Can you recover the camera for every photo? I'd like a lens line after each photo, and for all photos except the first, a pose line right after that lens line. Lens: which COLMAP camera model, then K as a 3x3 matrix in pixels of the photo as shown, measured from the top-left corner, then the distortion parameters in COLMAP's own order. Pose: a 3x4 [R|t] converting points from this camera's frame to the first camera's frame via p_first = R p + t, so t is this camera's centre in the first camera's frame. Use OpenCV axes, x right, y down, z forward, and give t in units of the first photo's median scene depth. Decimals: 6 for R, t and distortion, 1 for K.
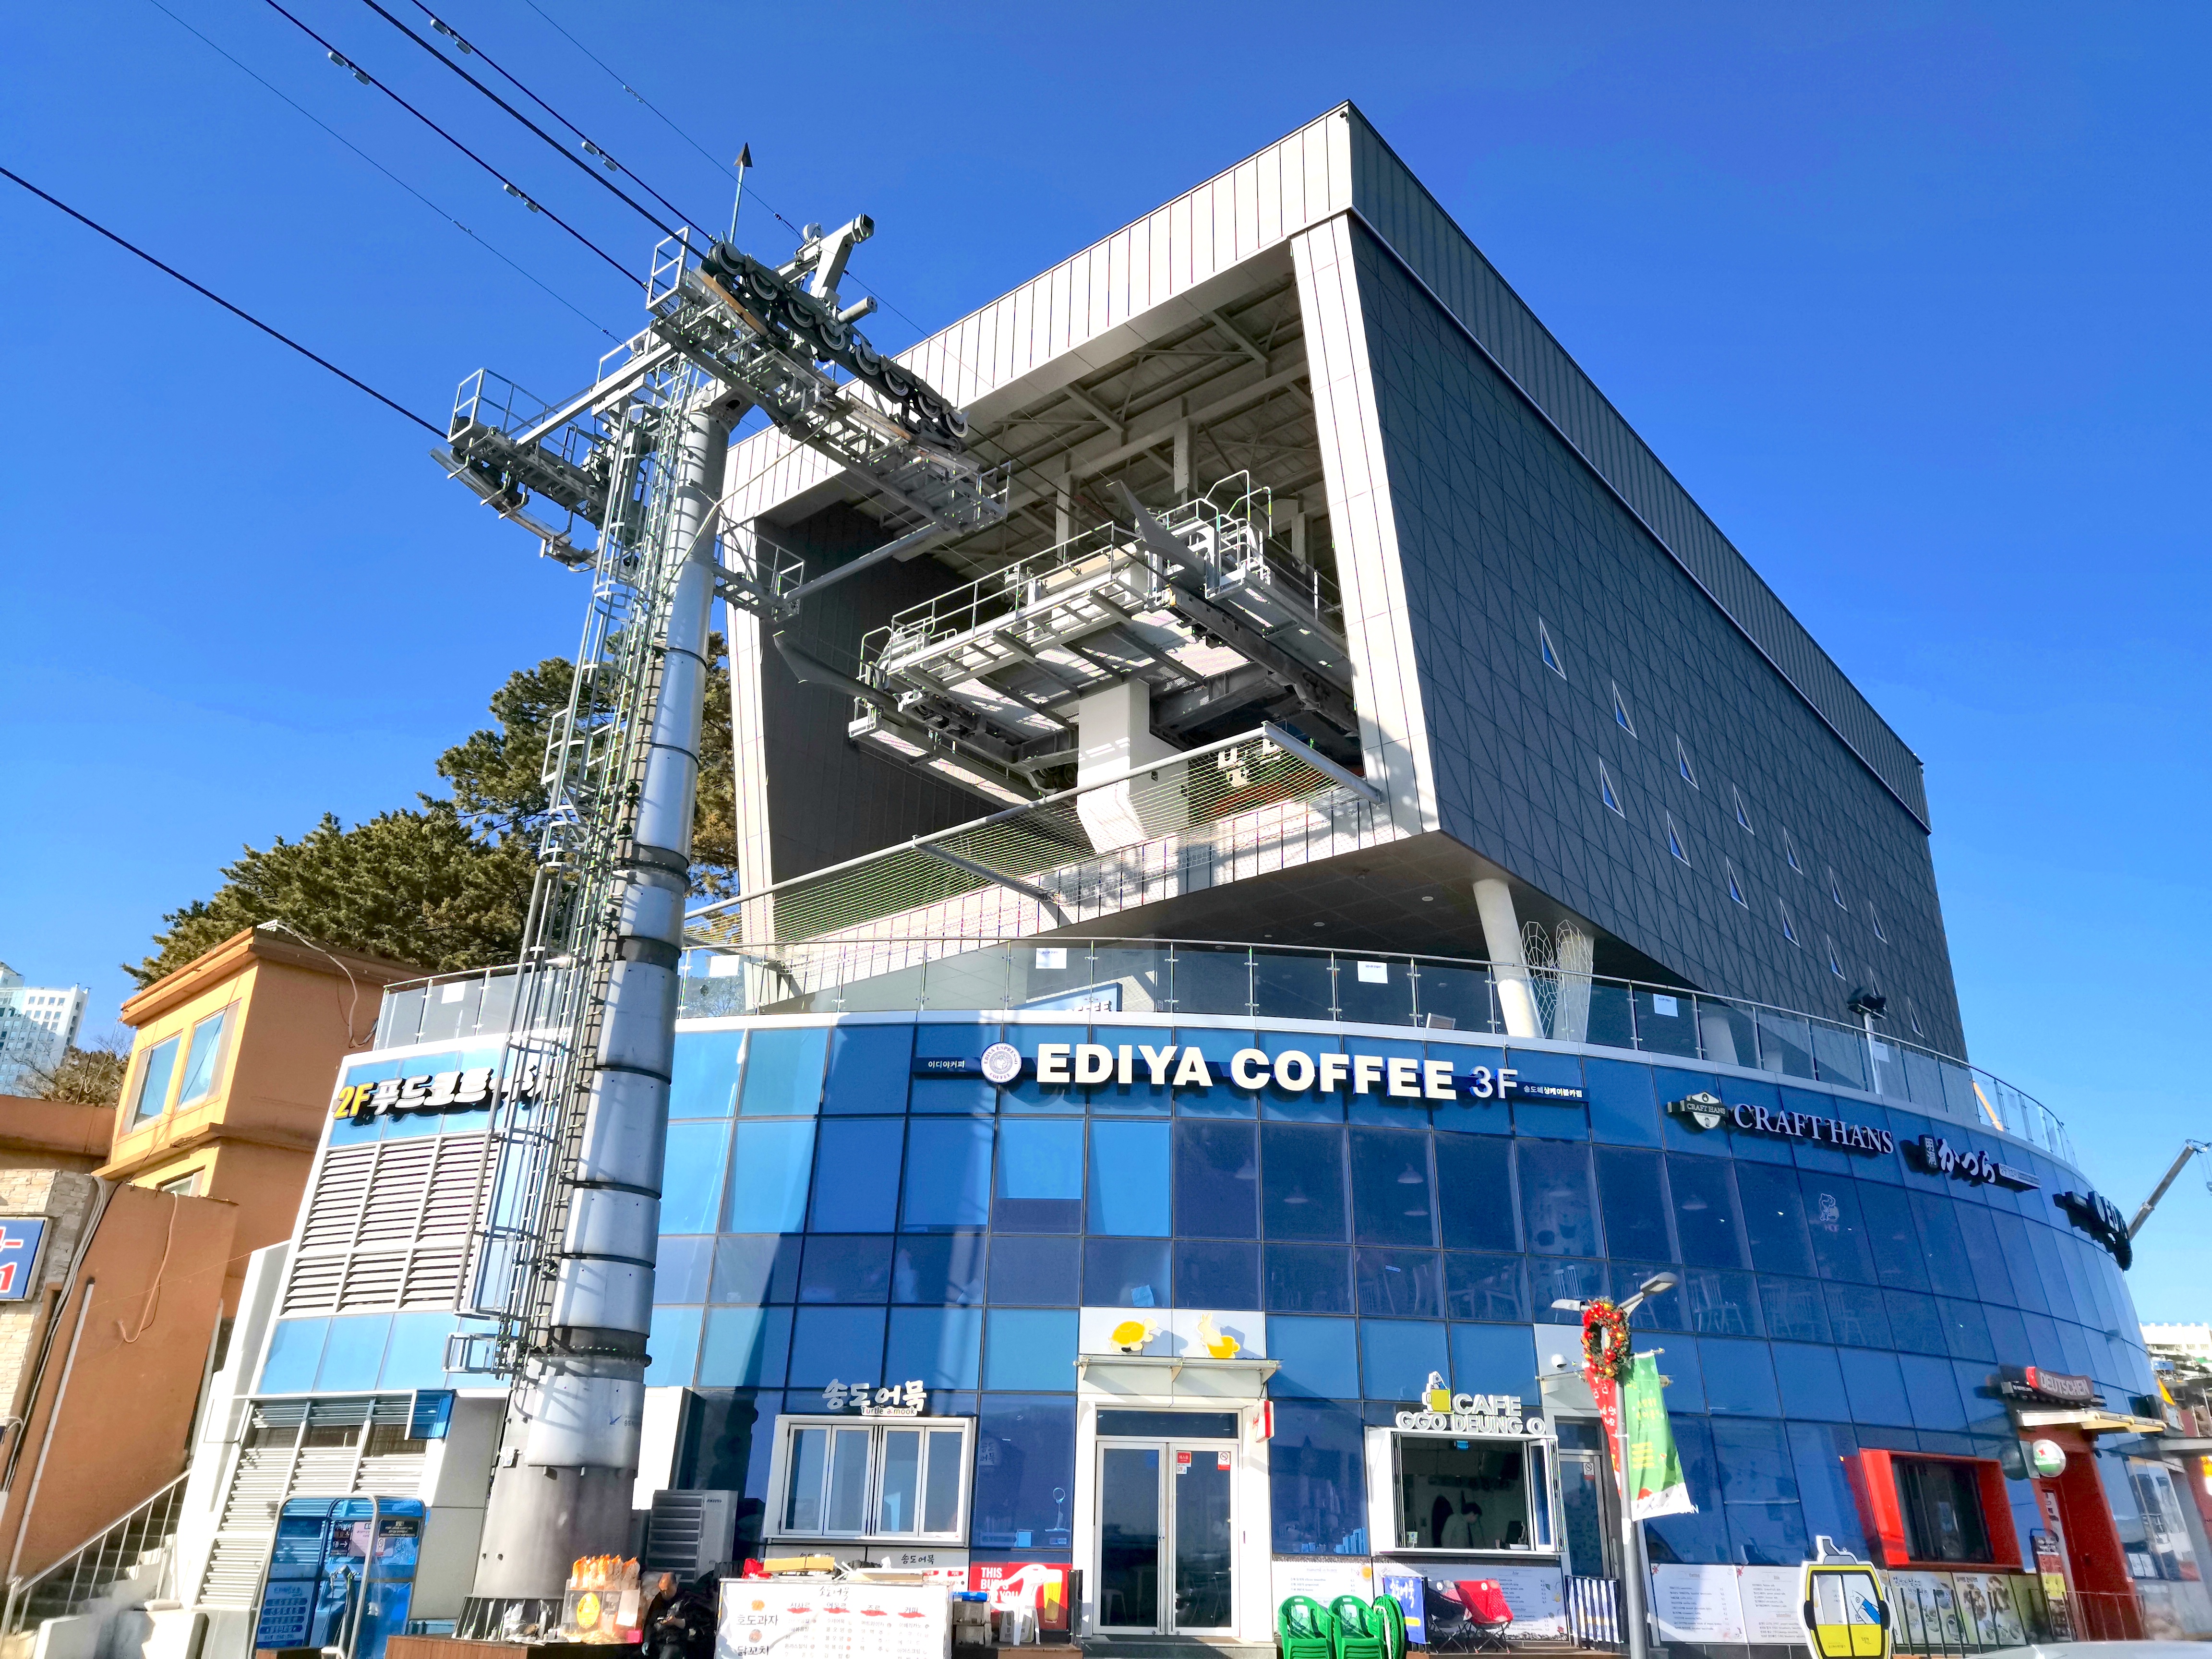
lens RADIAL K [[1739.4, 0, 1112.3], [0, 1739.4, 844.3], [0, 0, 1]] dist [-0.027328, 0.059824]
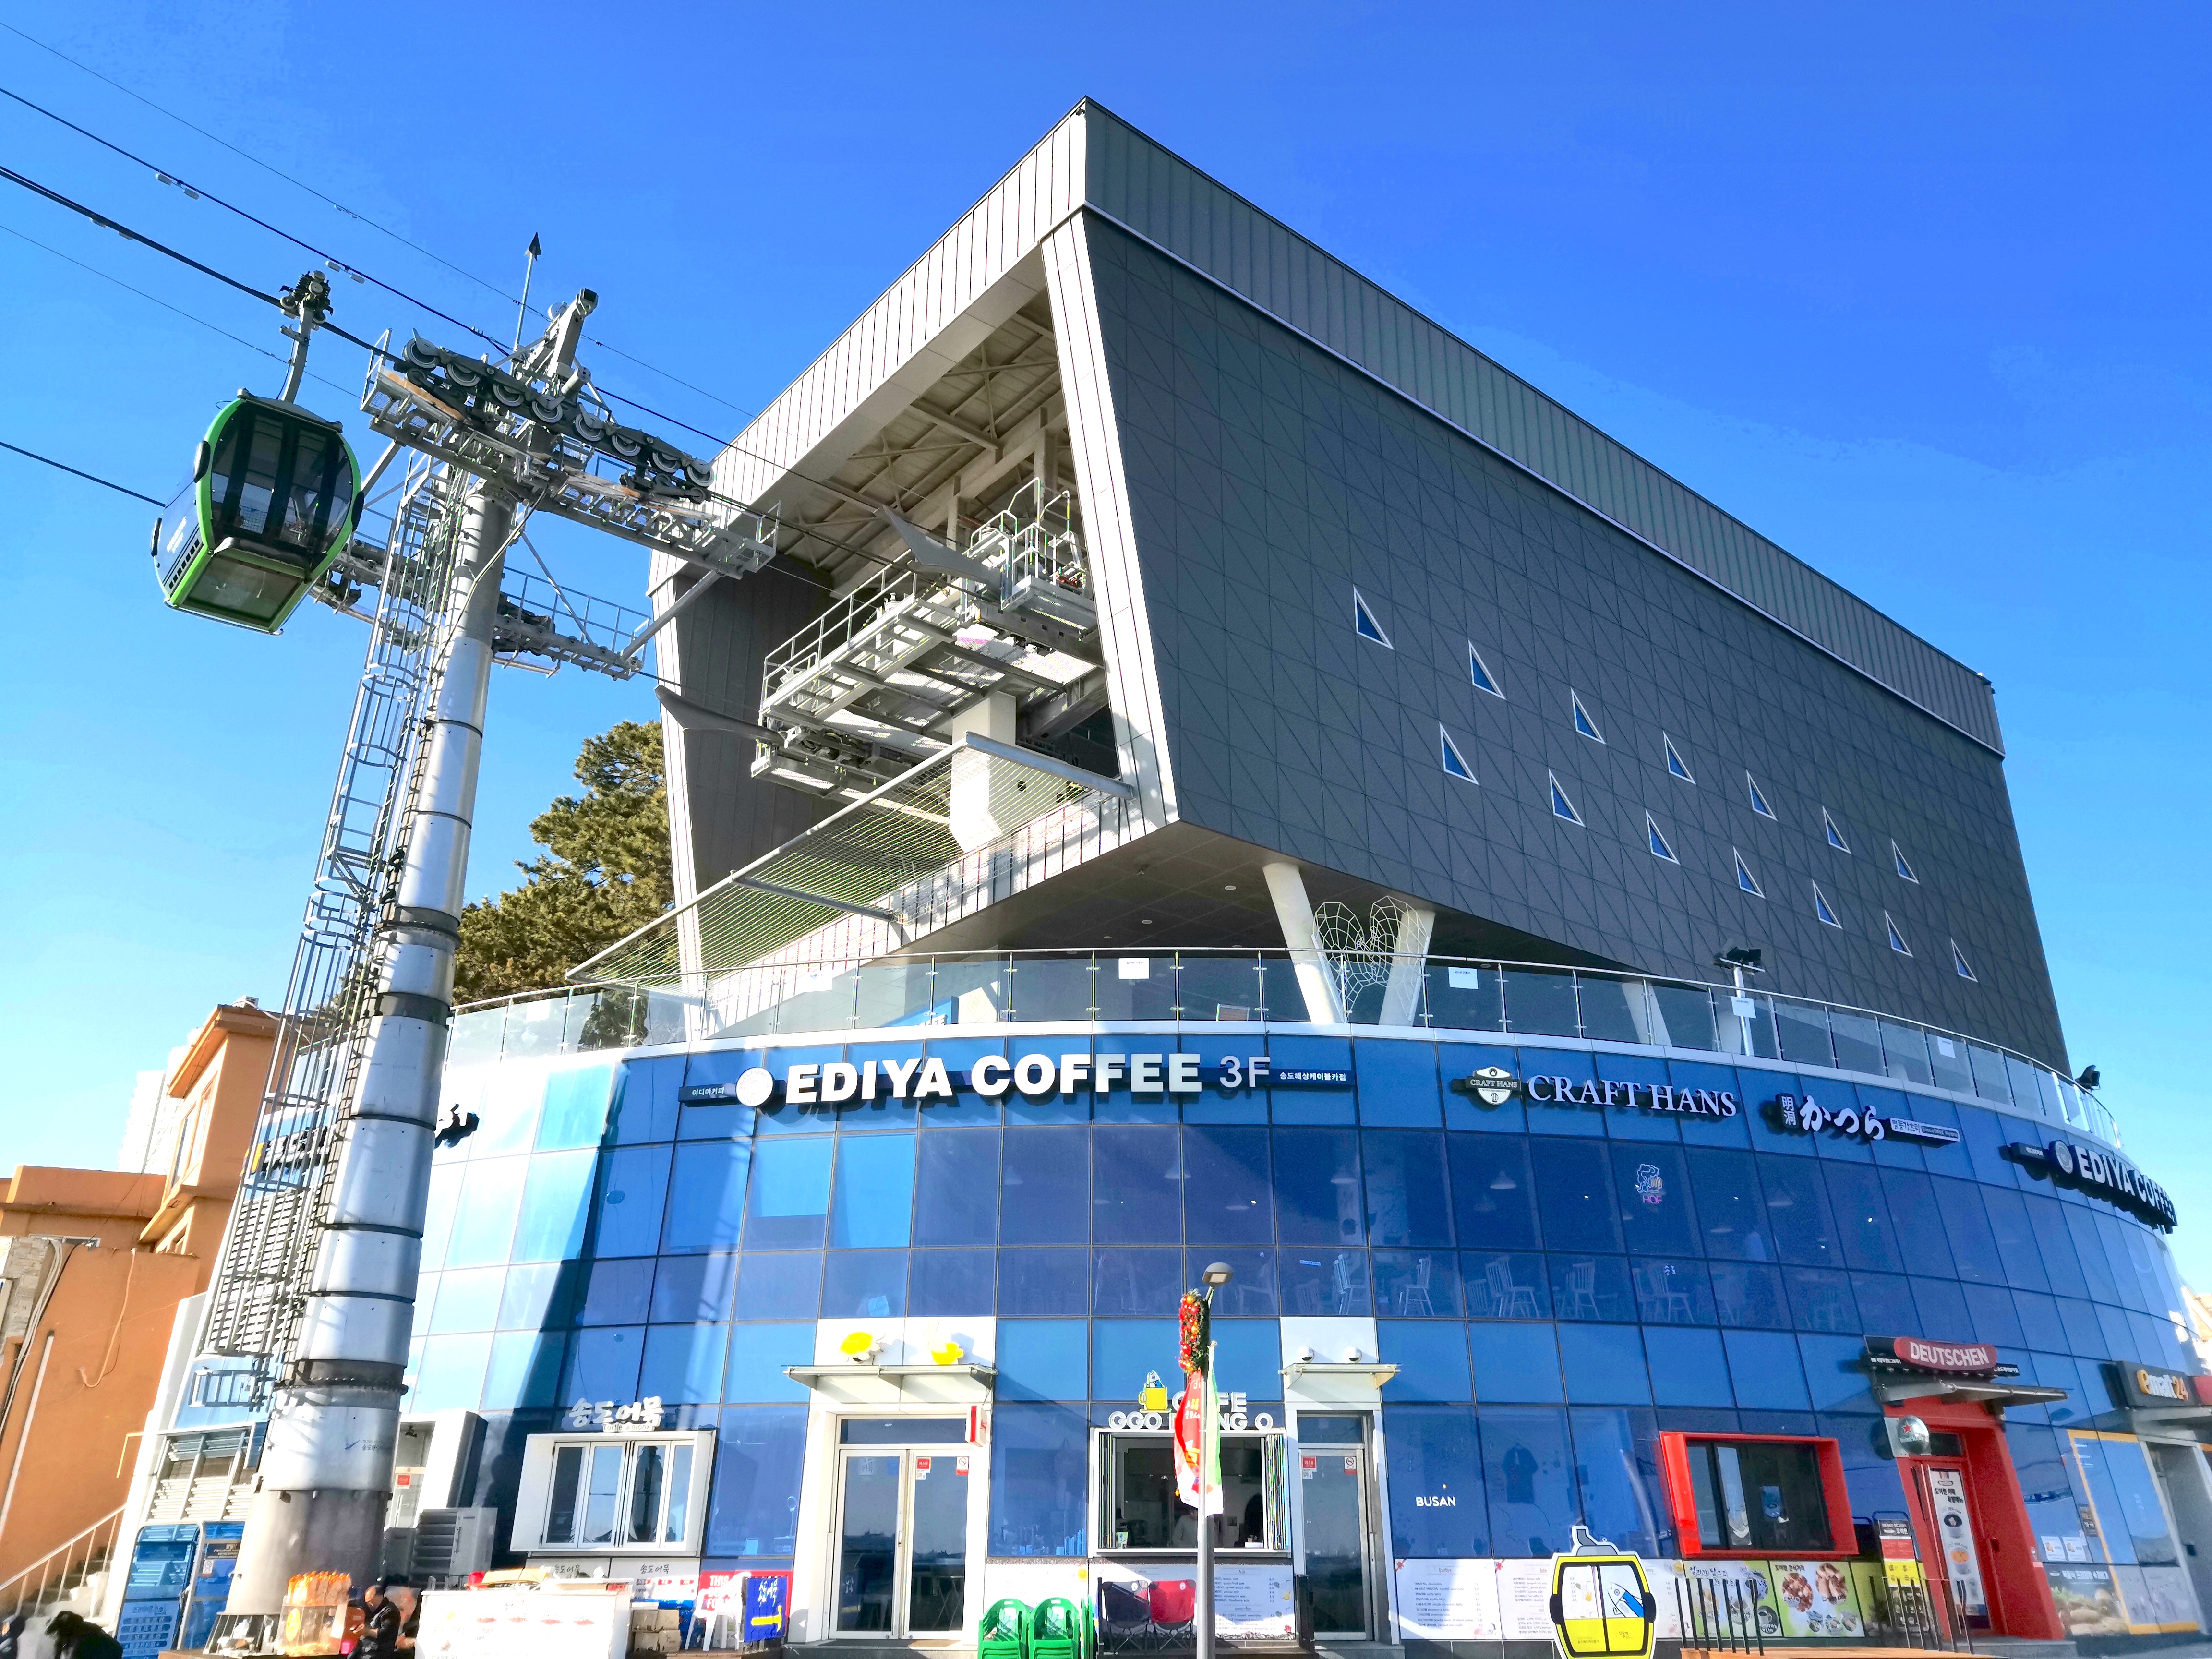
lens RADIAL K [[1739.4, 0, 1112.3], [0, 1739.4, 844.3], [0, 0, 1]] dist [-0.027328, 0.059824]
pose [[0.980111, -0.091665, -0.176013, 0.338796], [0.091402, 0.995768, -0.009617, 0.011478], [0.176150, -0.006663, 0.984341, 0.020473]]
